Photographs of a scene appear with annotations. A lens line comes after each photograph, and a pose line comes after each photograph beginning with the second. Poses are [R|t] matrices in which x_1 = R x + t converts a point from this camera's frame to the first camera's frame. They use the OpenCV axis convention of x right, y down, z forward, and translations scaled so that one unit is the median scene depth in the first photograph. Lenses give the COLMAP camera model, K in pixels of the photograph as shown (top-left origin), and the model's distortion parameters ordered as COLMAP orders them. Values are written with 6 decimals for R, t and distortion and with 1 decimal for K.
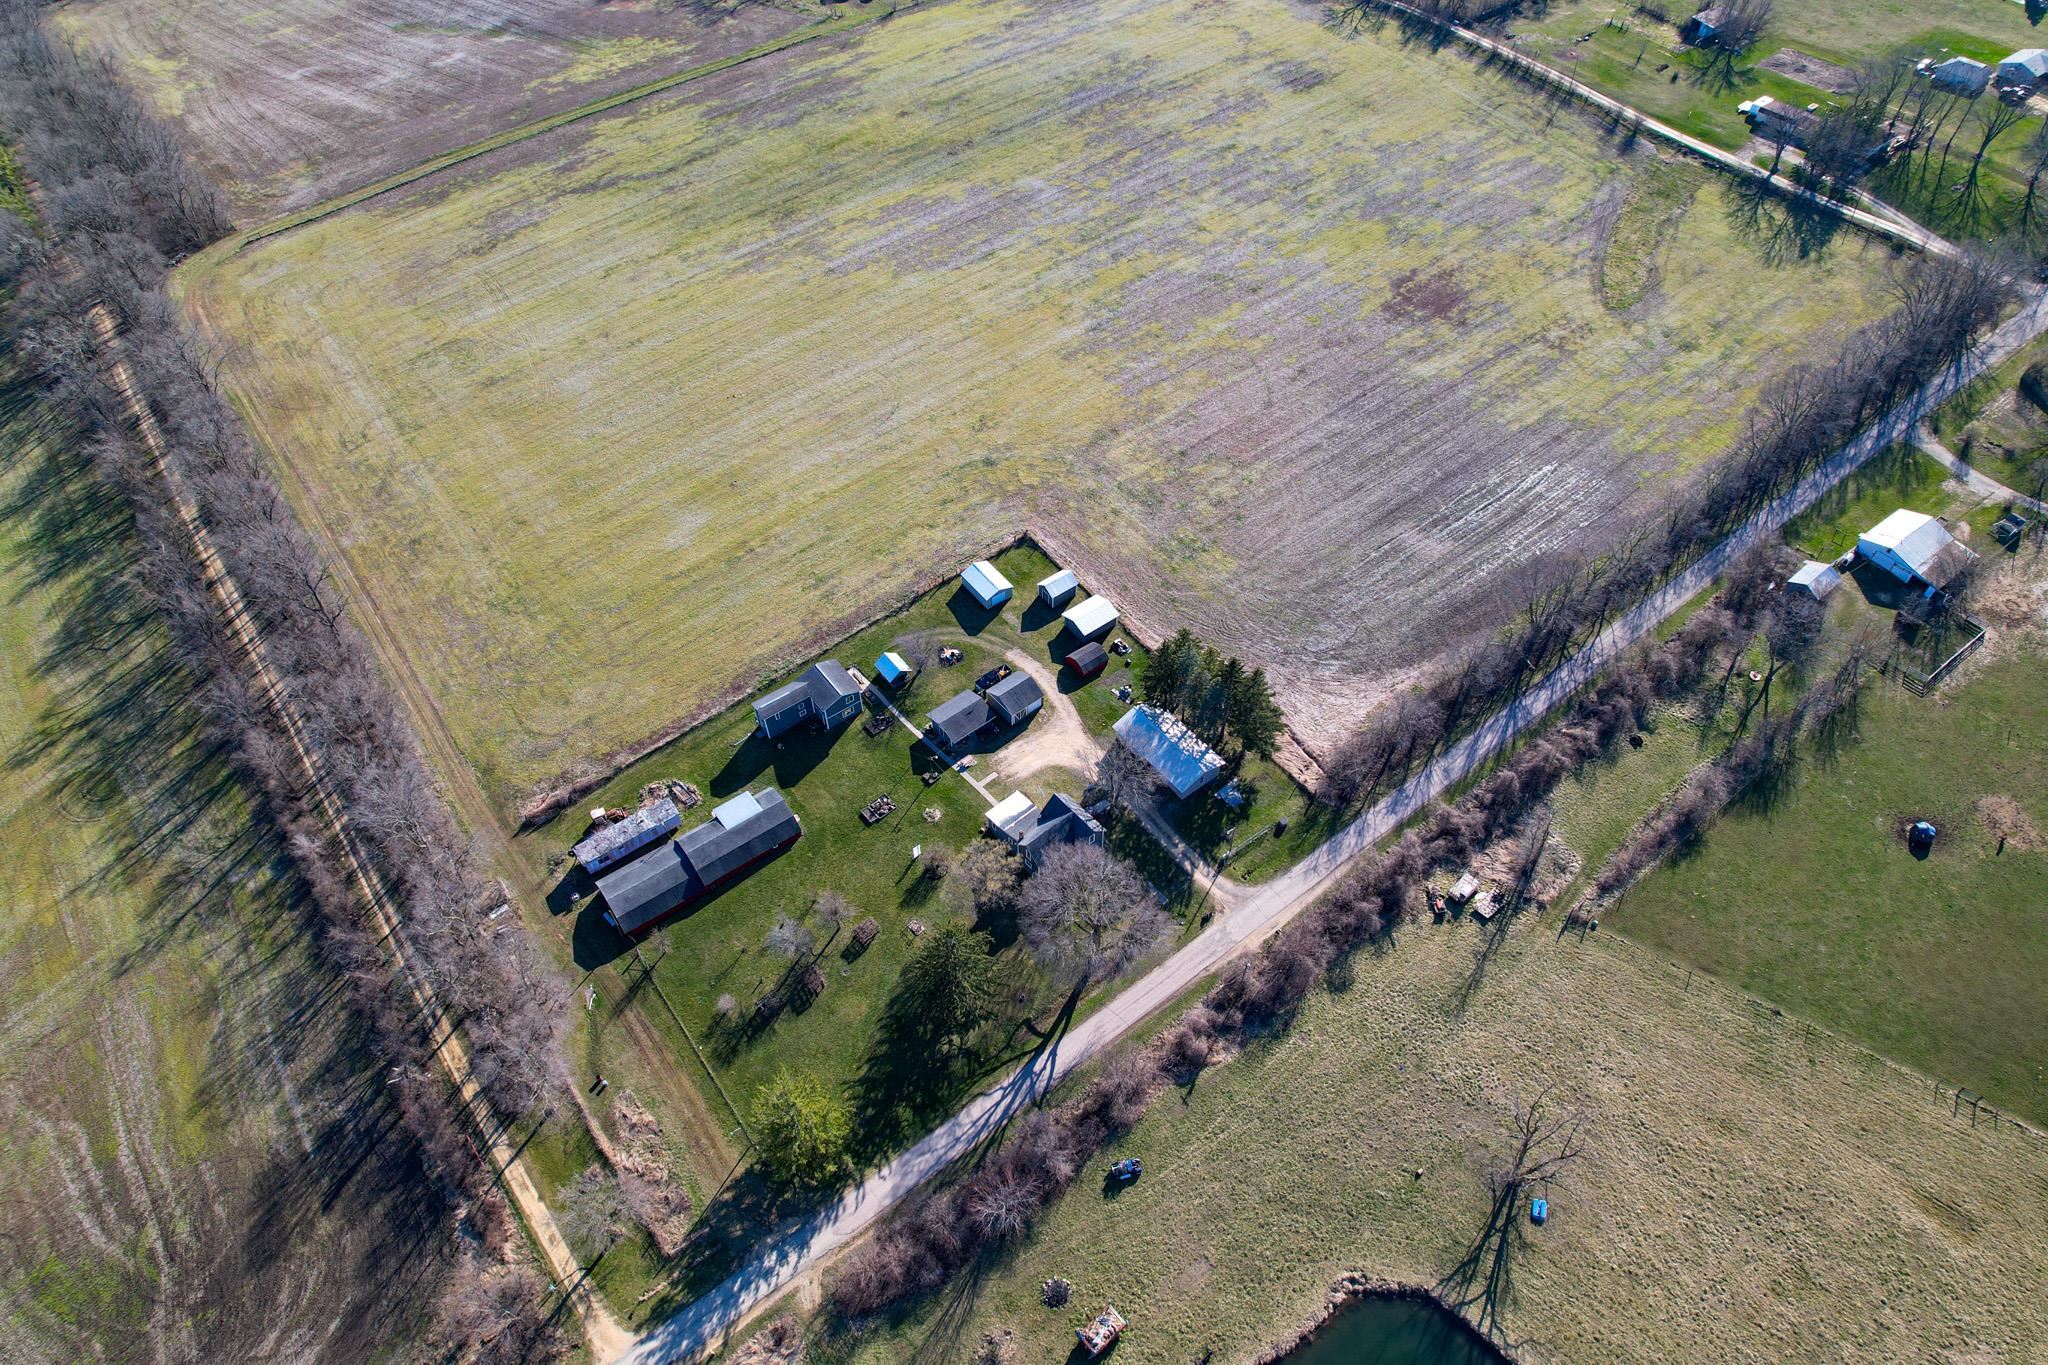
lens RADIAL K [[1306.5, 0, 1035.0], [0, 1306.5, 687.5], [0, 0, 1]] dist [-0.081830, 0.075482]
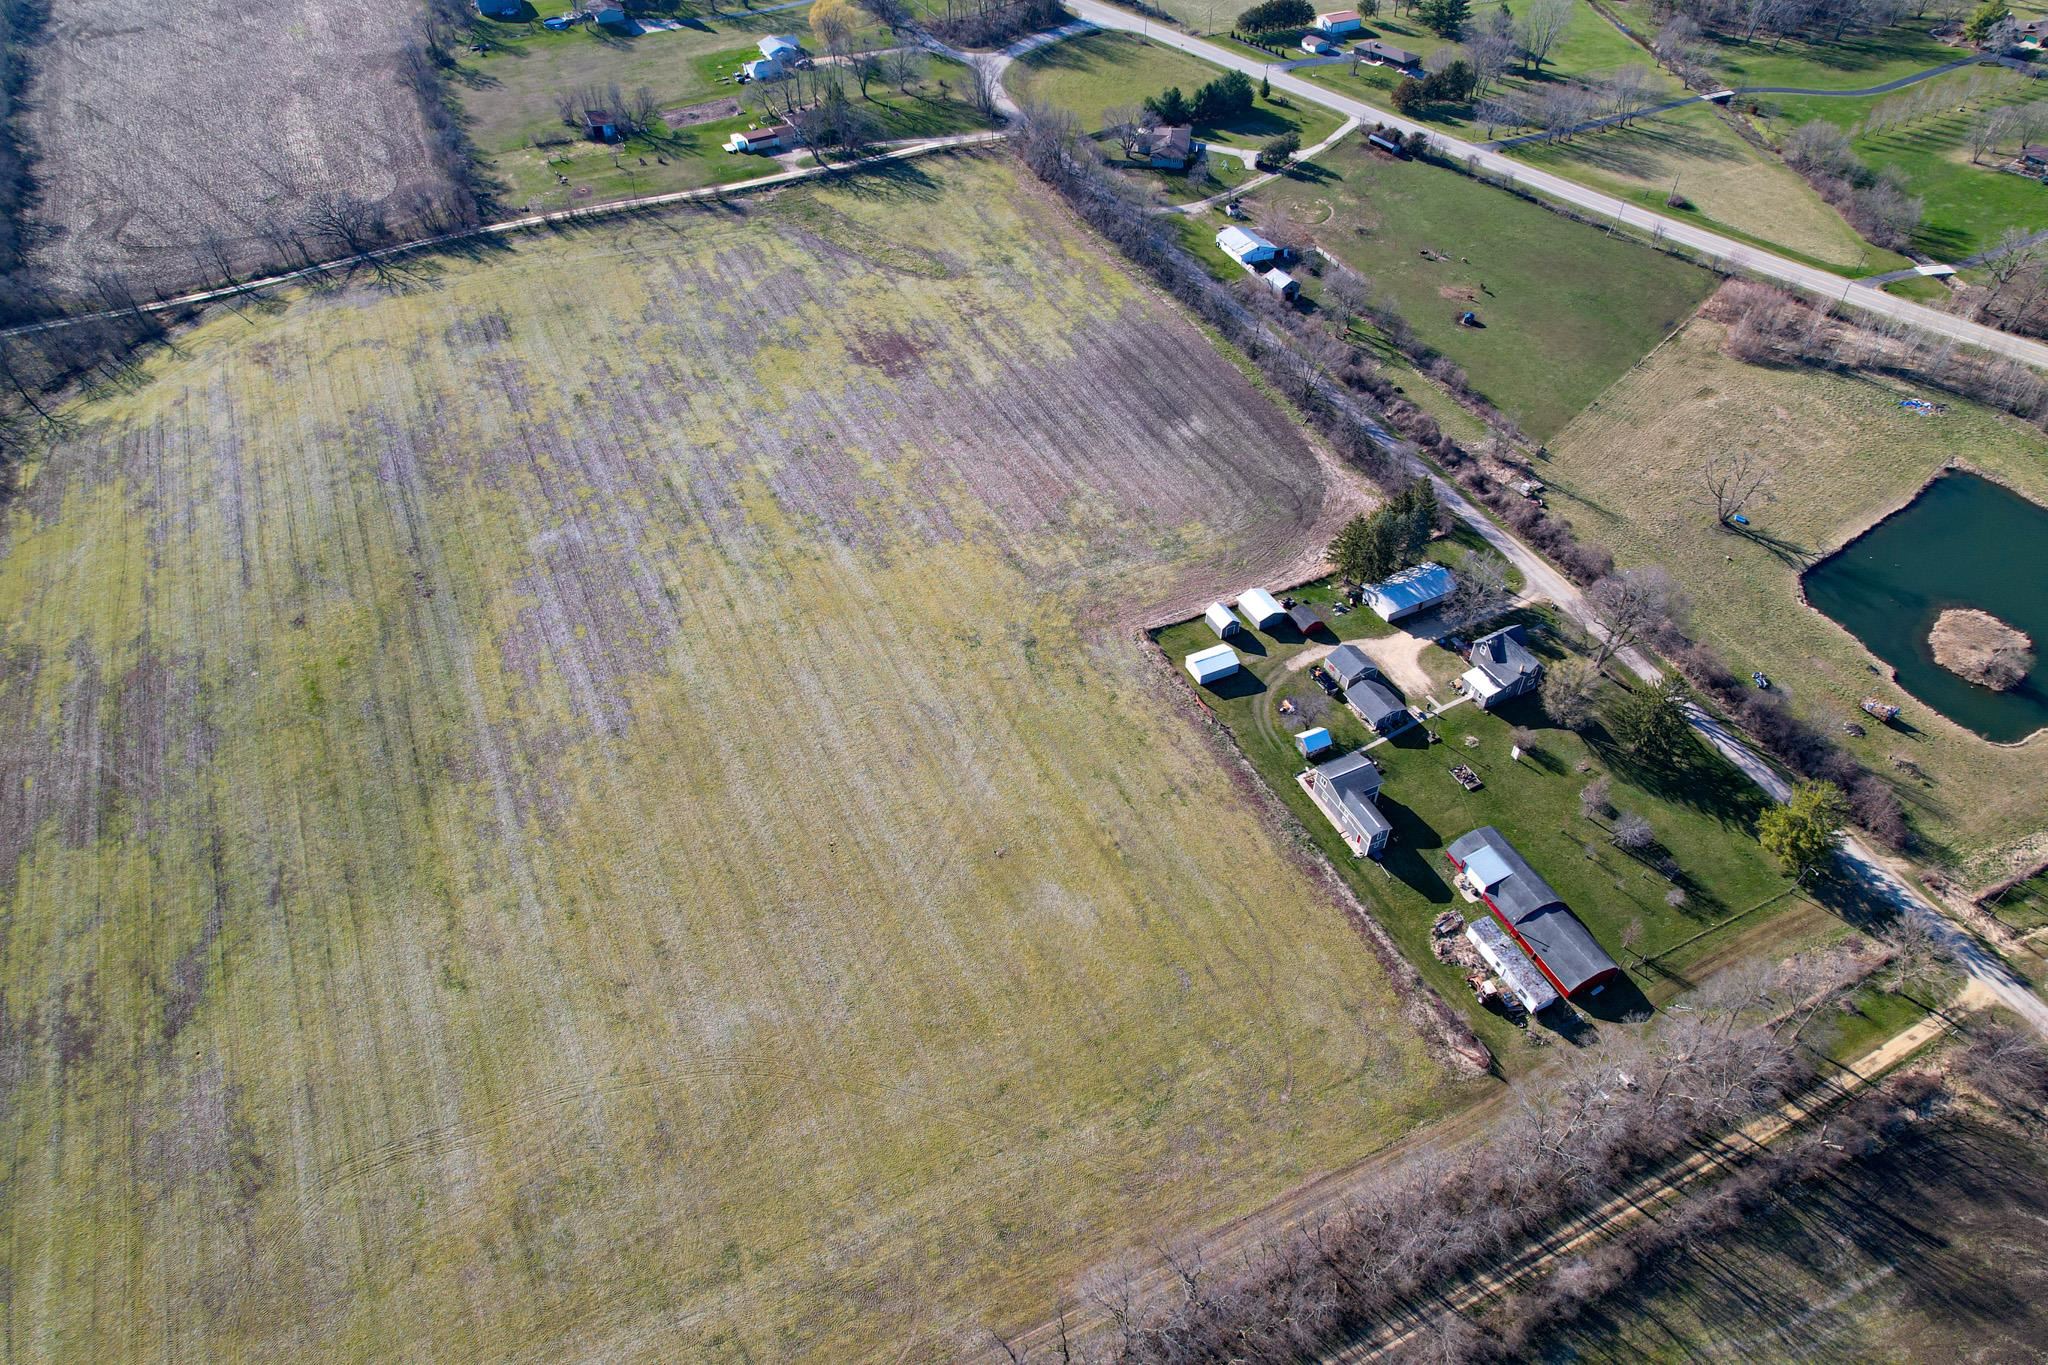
lens RADIAL K [[1306.5, 0, 1035.0], [0, 1306.5, 687.5], [0, 0, 1]] dist [-0.081830, 0.075482]
pose [[0.197304, -0.681331, 0.704883, -0.813028], [0.748492, 0.569041, 0.340518, -0.530439], [-0.633112, 0.460414, 0.622244, 0.456535]]
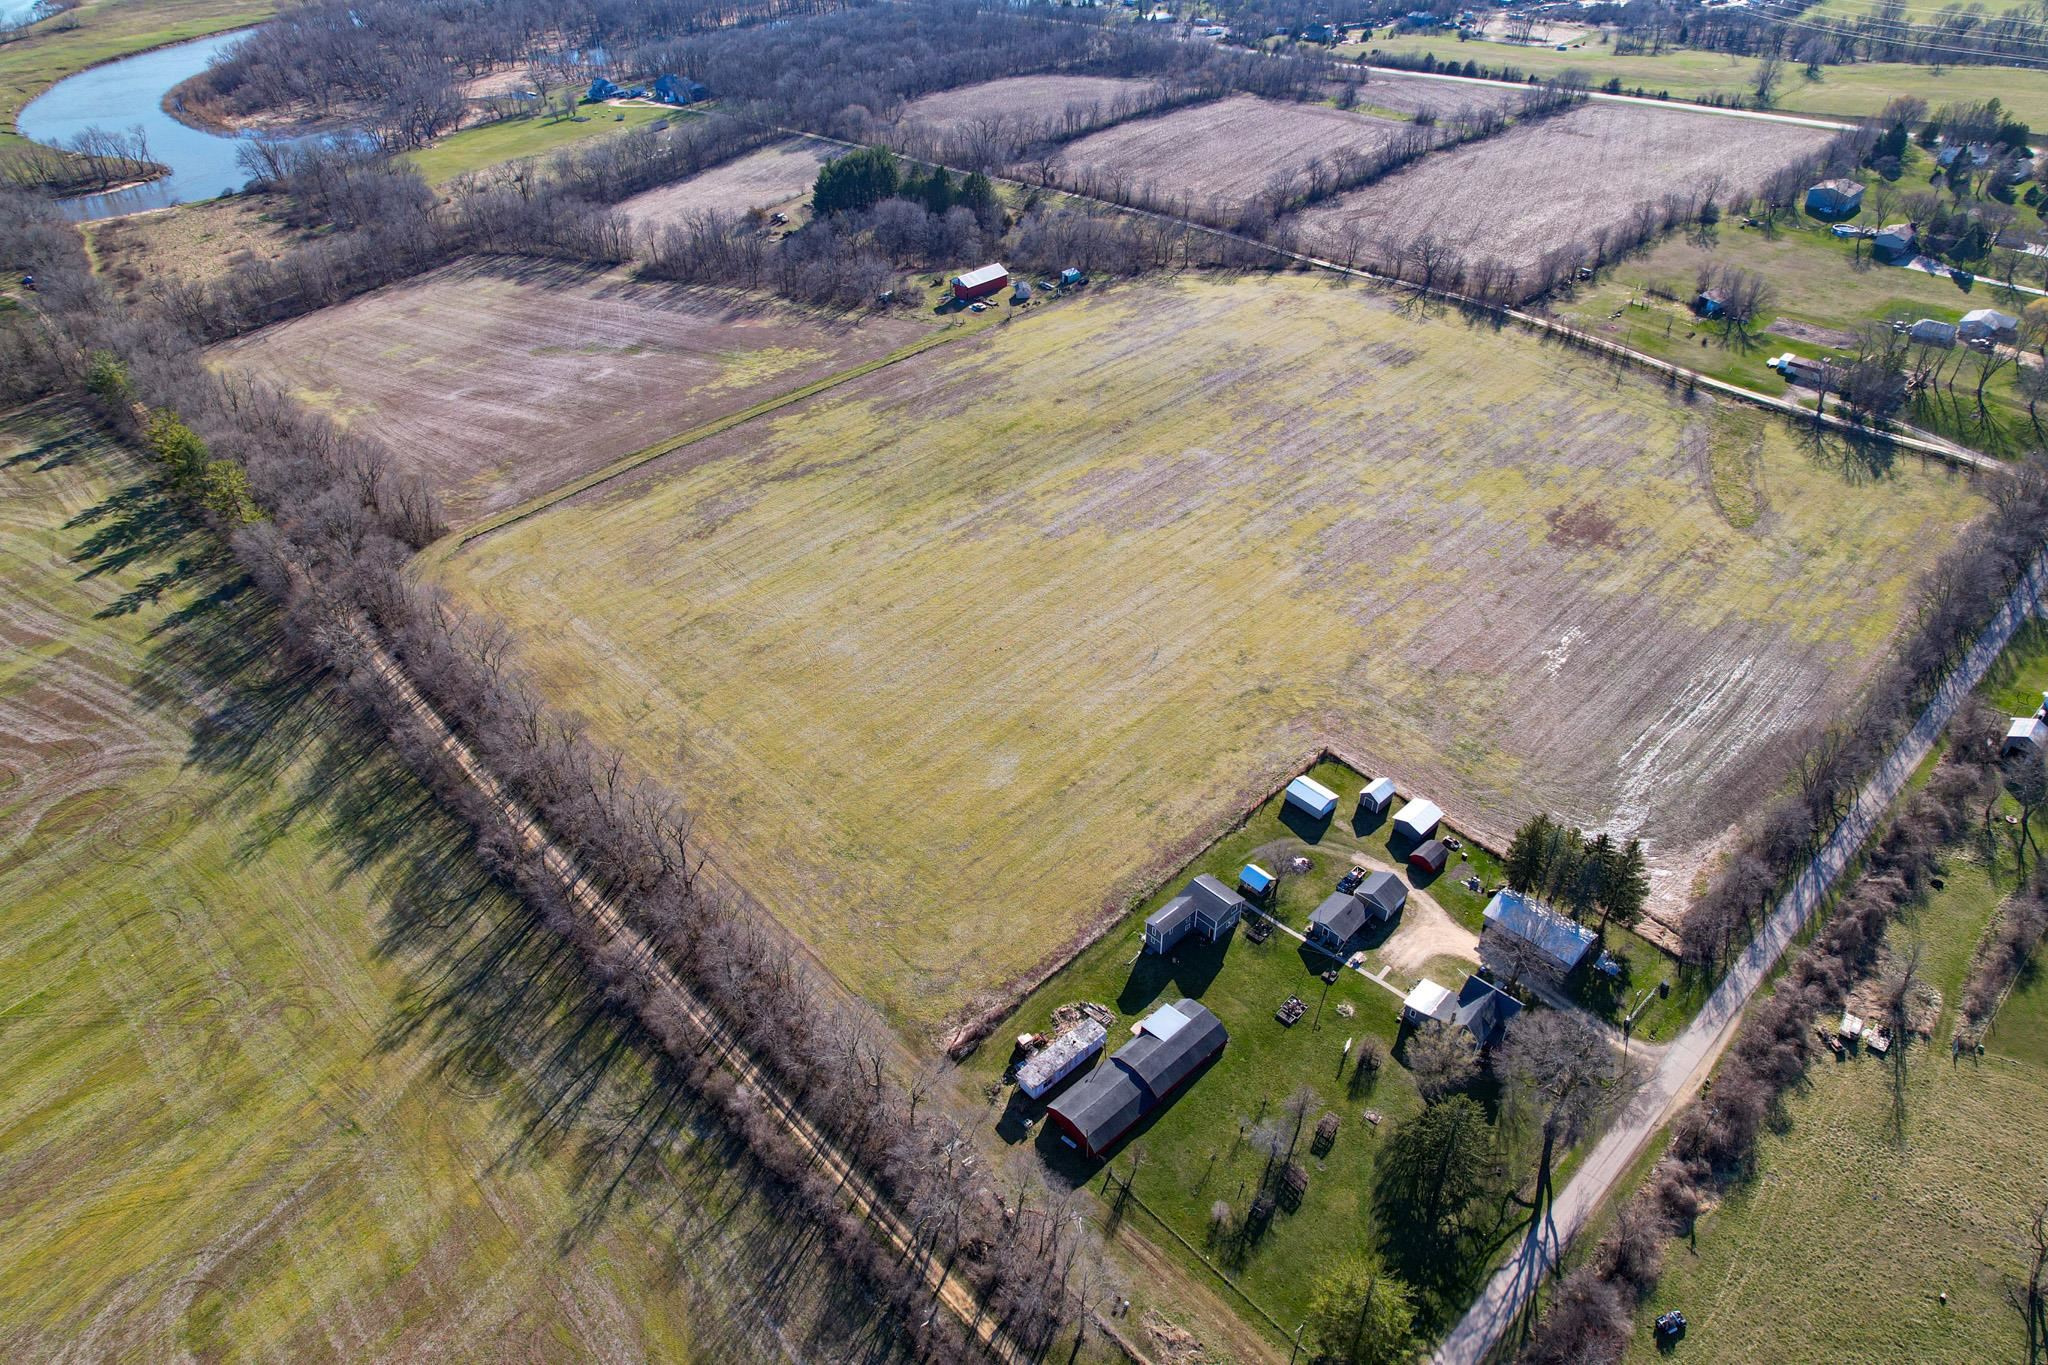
lens RADIAL K [[1299.5, 0, 1033.9], [0, 1299.5, 691.1], [0, 0, 1]] dist [-0.049293, 0.000440]
pose [[0.993540, -0.067073, 0.091540, -0.356403], [0.085070, 0.974080, -0.209600, 0.039748], [-0.075109, 0.216033, 0.973493, -0.034125]]
